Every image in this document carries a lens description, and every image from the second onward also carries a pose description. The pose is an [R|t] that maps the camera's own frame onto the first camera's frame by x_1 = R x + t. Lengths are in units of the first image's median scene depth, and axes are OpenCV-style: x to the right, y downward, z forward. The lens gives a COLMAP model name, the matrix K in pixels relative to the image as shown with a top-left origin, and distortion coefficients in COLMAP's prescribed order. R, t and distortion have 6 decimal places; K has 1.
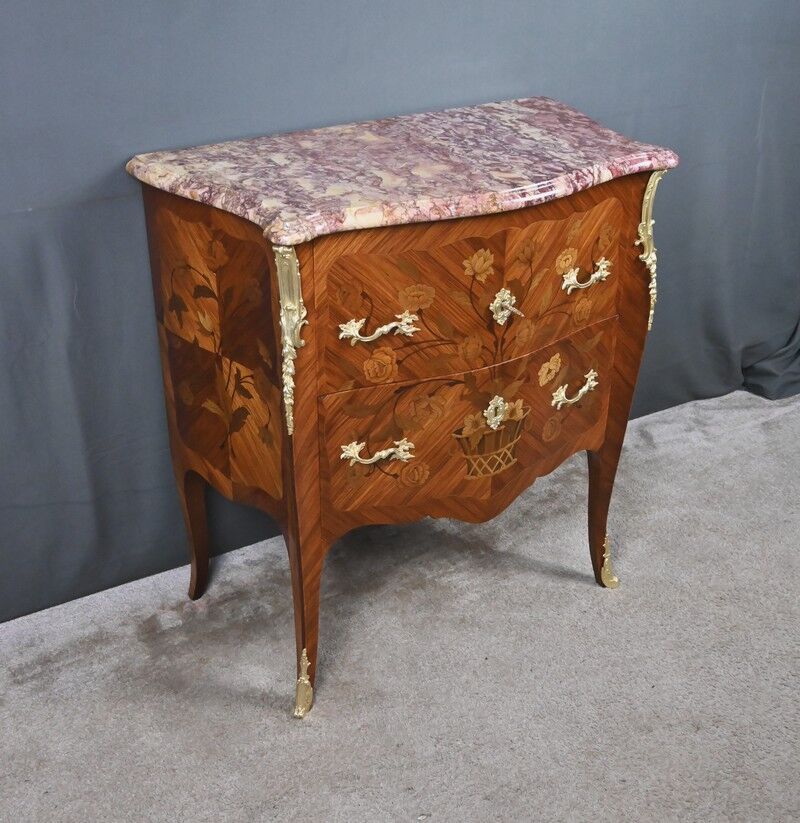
lens RADIAL K [[1008.5, 0, 393.0], [0, 1008.5, 408.4], [0, 0, 1]] dist [0.028416, 0.000000]
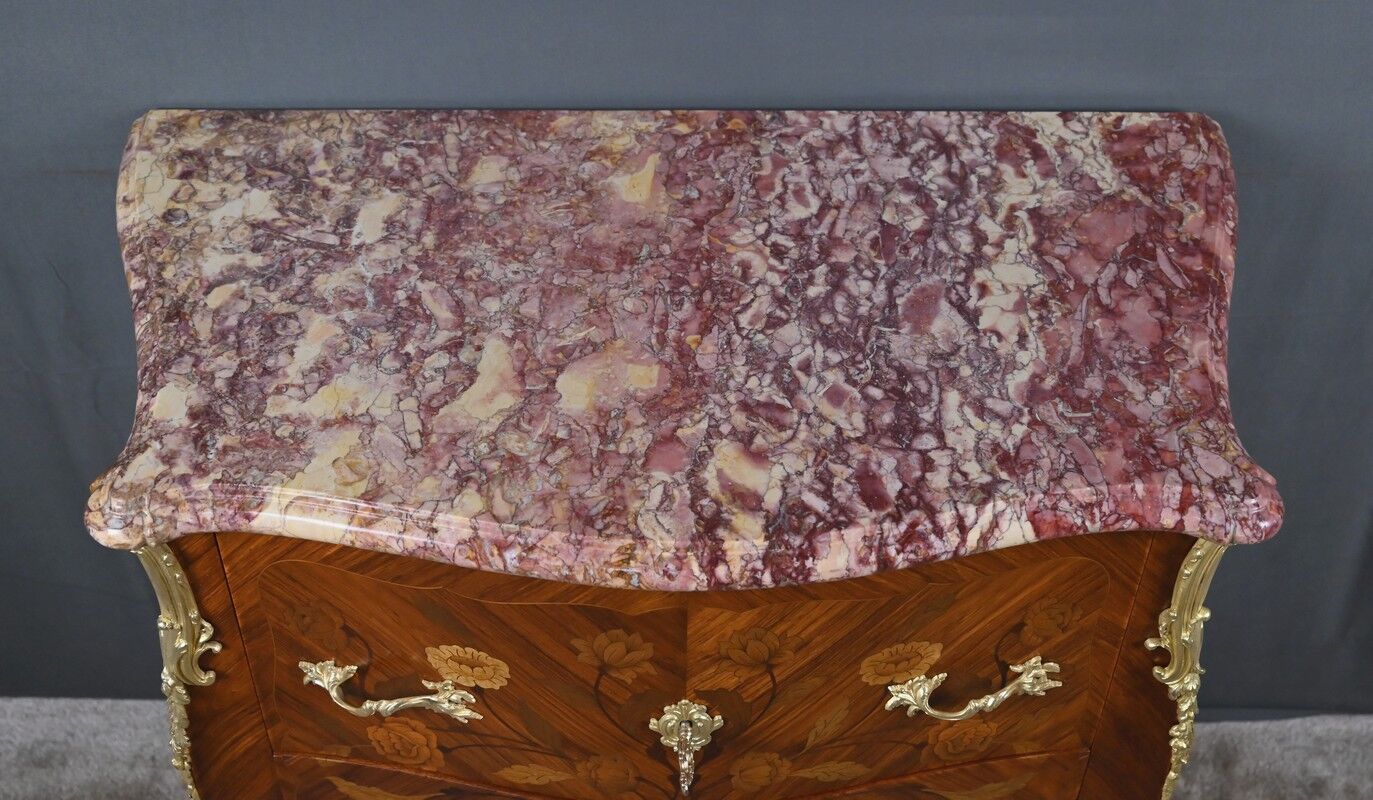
lens RADIAL K [[1685.5, 0, 729.9], [0, 1685.5, 446.3], [0, 0, 1]] dist [0.019166, 0.000000]
pose [[0.868343, 0.357455, -0.343812, 0.314351], [-0.258208, 0.917686, 0.301962, -0.413070], [0.423449, -0.173432, 0.889164, 0.372503]]
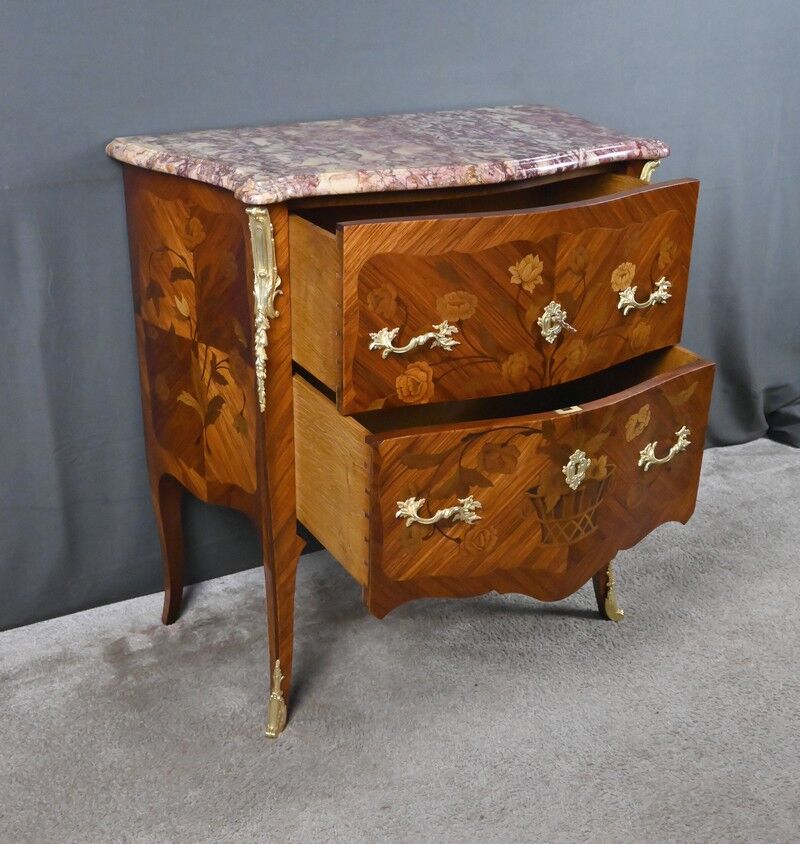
lens RADIAL K [[1101.6, 0, 401.0], [0, 1101.6, 426.3], [0, 0, 1]] dist [0.060453, 0.000000]
pose [[0.999707, 0.011472, -0.021293, 0.049328], [-0.013560, 0.994829, -0.100654, 0.132798], [0.020028, 0.100913, 0.994694, -0.043341]]
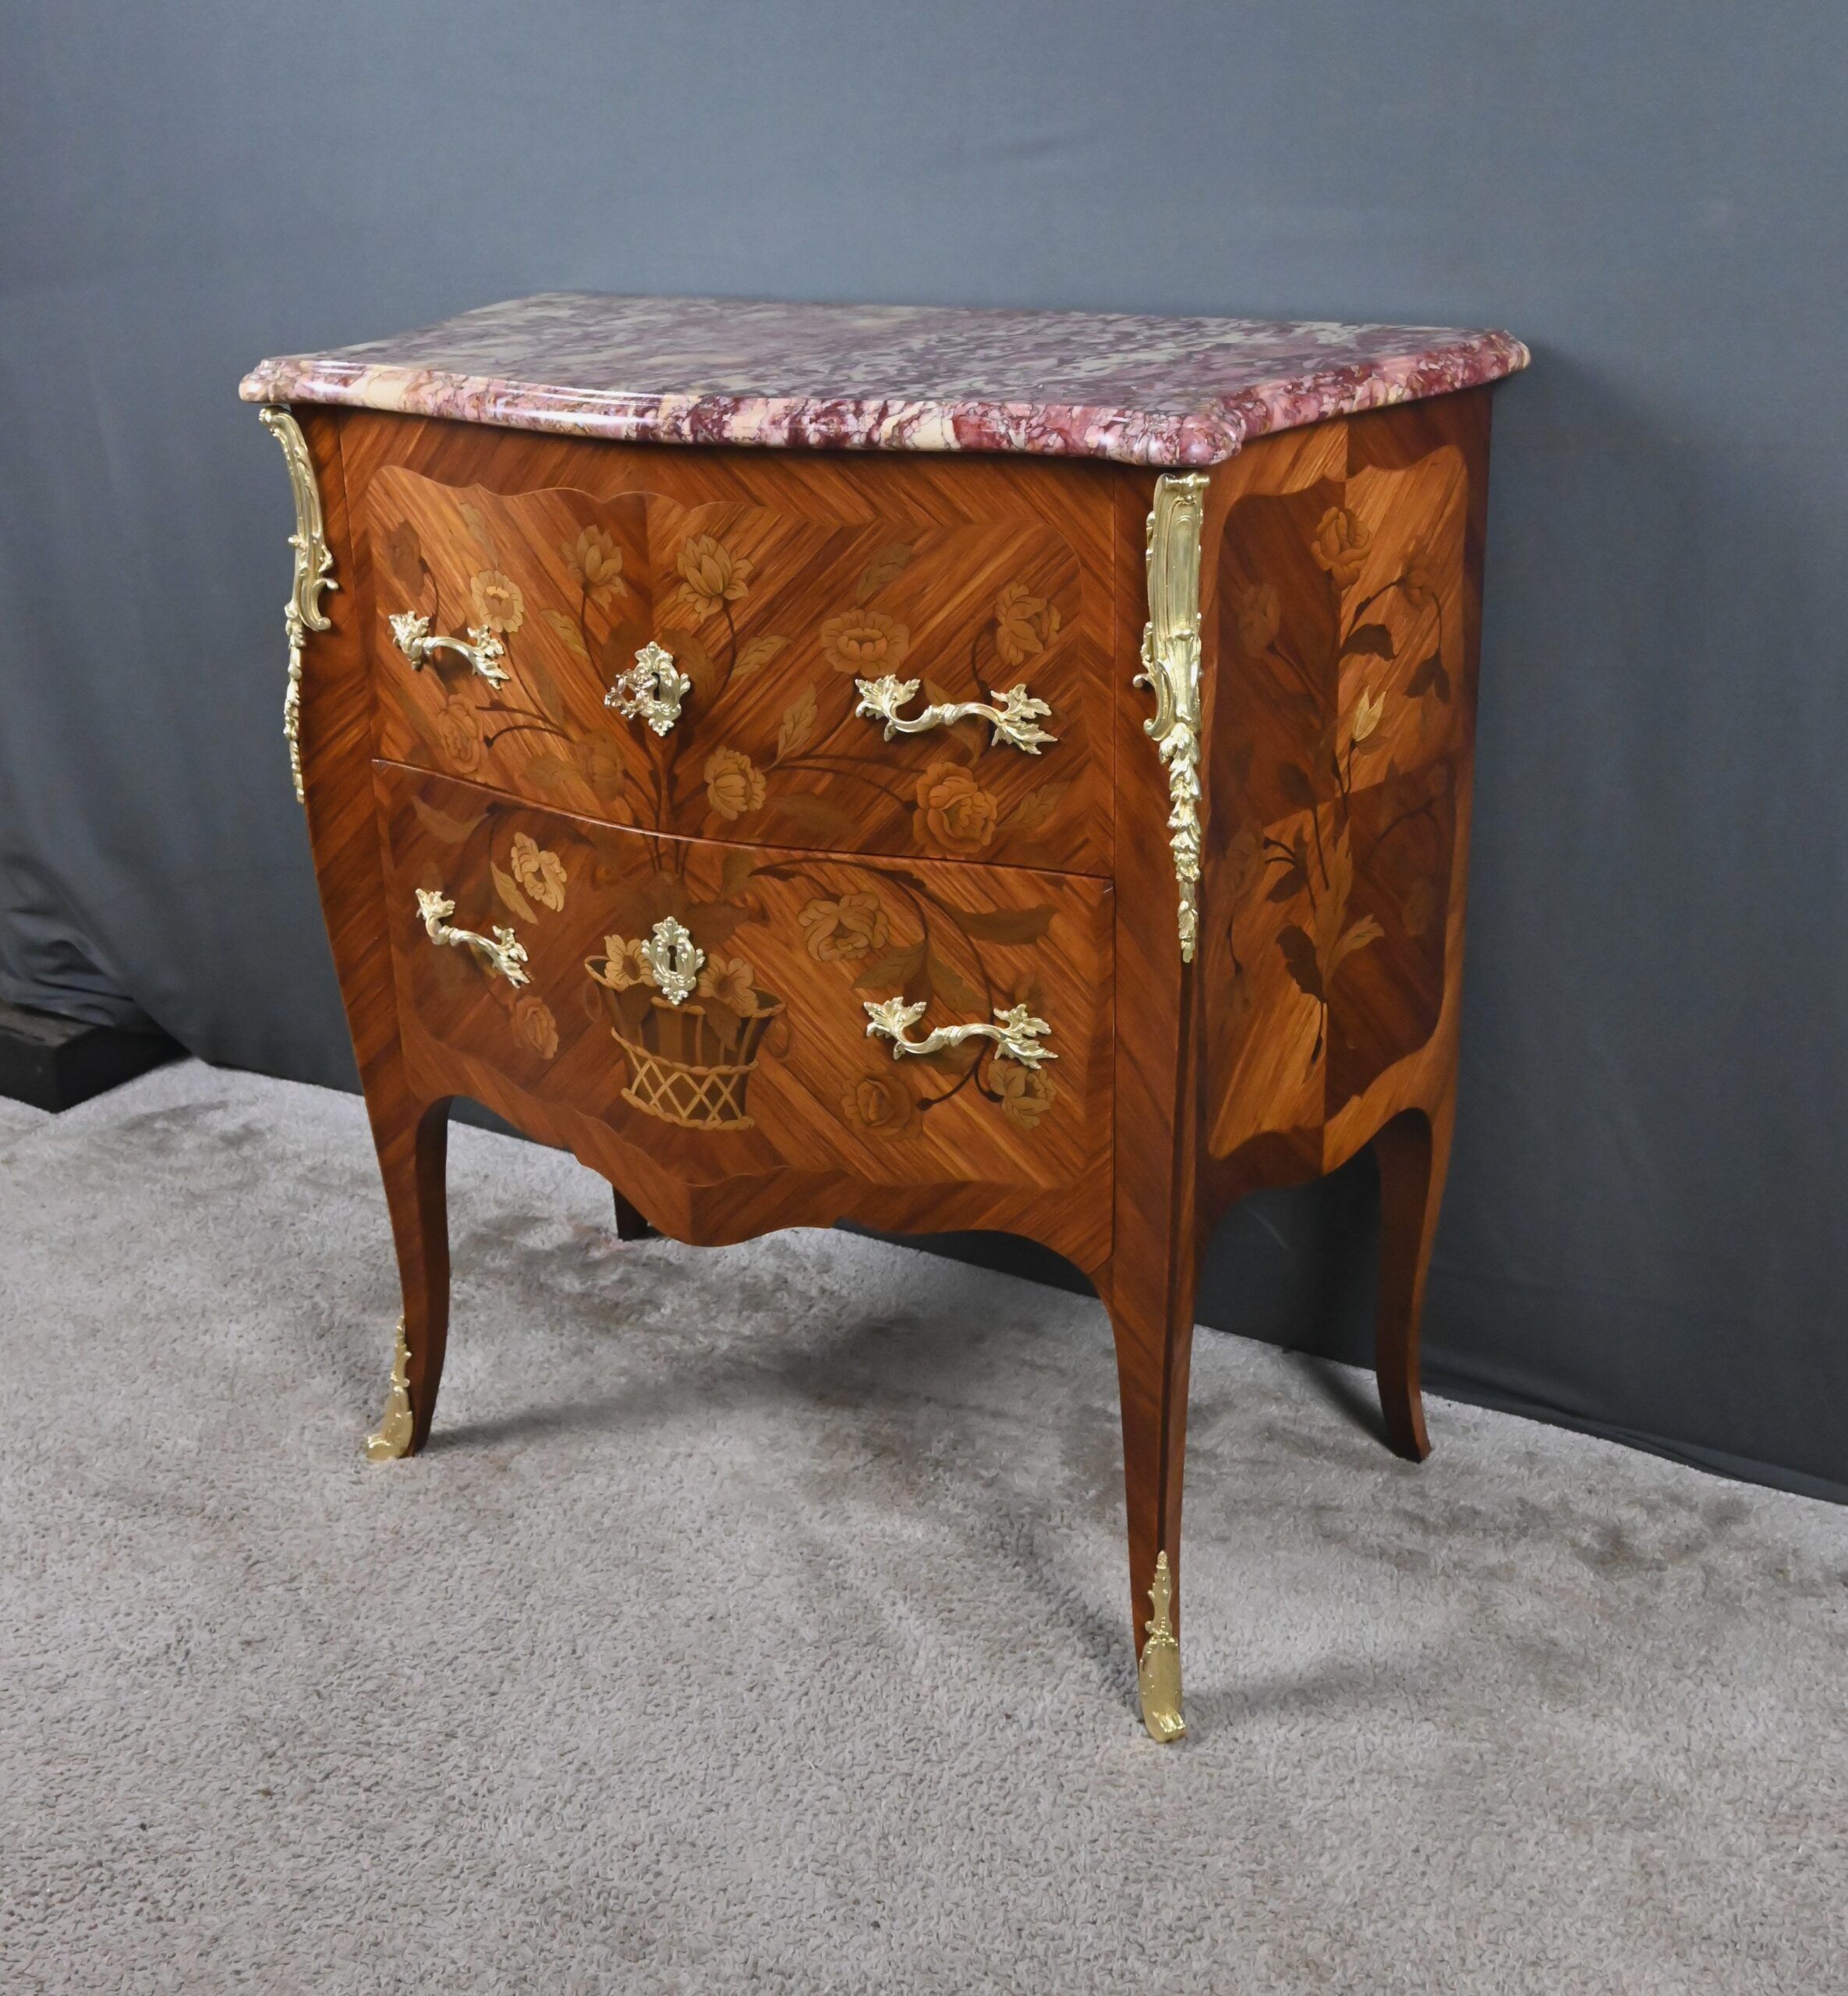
lens RADIAL K [[2368.5, 0, 920.4], [0, 2368.5, 981.5], [0, 0, 1]] dist [-0.020489, 0.000000]
pose [[0.496675, 0.322248, -0.805897, 0.936749], [-0.402806, 0.908052, 0.114846, -0.140090], [0.768805, 0.267579, 0.580810, 0.527346]]
